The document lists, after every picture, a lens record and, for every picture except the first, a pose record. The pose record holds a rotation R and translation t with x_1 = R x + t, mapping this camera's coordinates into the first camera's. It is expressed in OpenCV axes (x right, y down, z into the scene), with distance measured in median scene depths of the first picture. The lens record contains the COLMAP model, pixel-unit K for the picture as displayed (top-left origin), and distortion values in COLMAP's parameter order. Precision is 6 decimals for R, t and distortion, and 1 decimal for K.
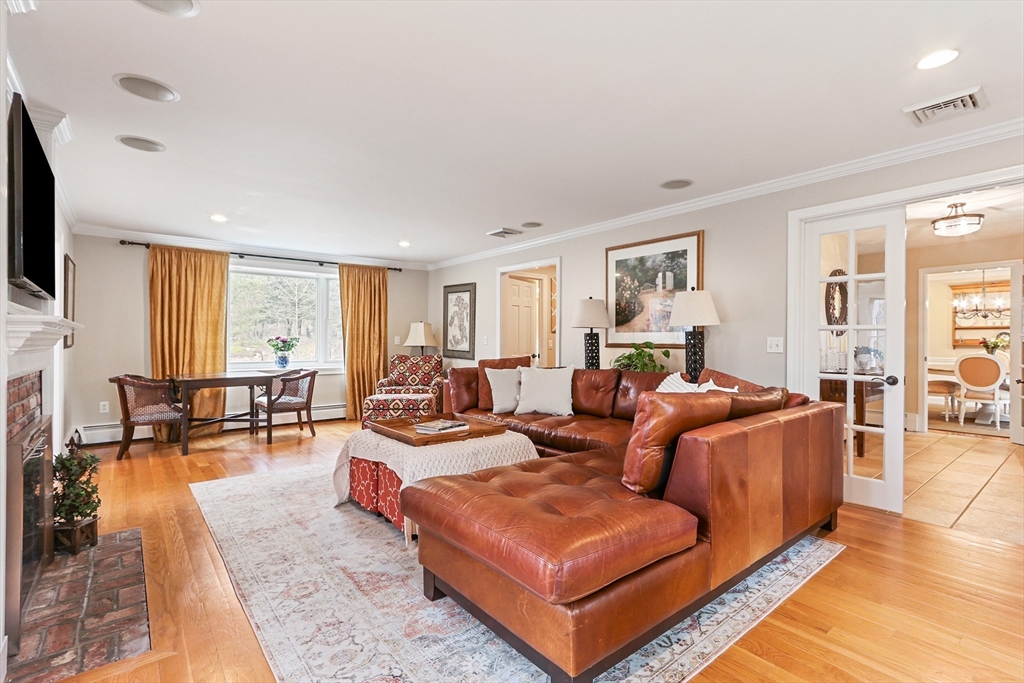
lens RADIAL K [[475.2, 0, 519.3], [0, 475.2, 339.7], [0, 0, 1]] dist [-0.004719, -0.001672]
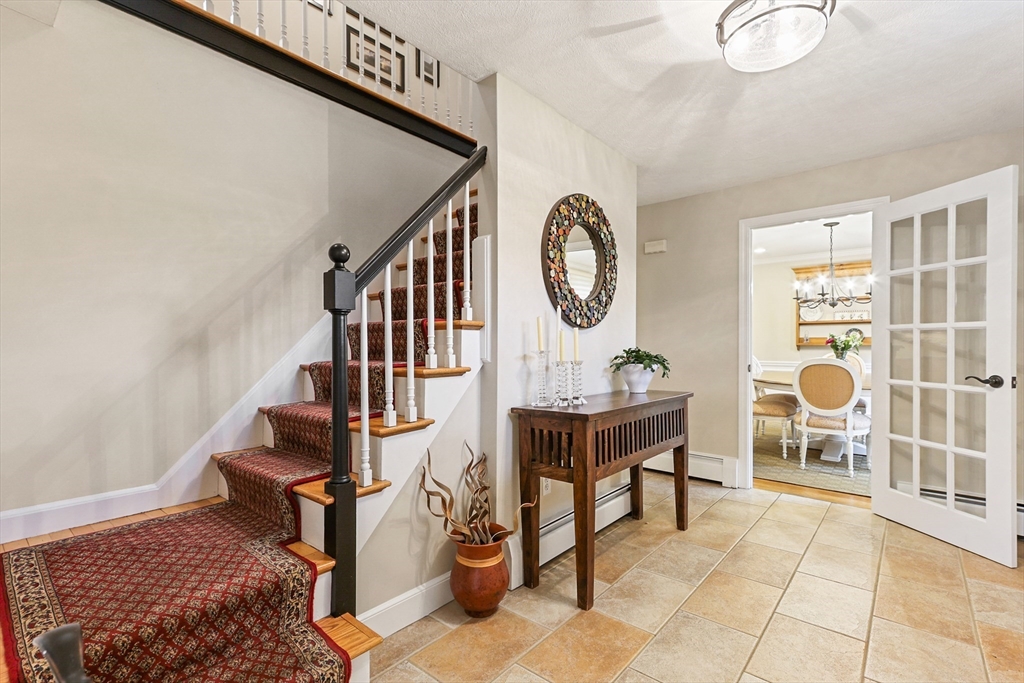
lens RADIAL K [[475.2, 0, 503.5], [0, 475.2, 343.7], [0, 0, 1]] dist [-0.004719, -0.001672]
pose [[0.984842, -0.002950, 0.173430, 0.387814], [0.001967, 0.999981, 0.005841, 0.004406], [-0.173444, -0.005411, 0.984829, 0.398108]]
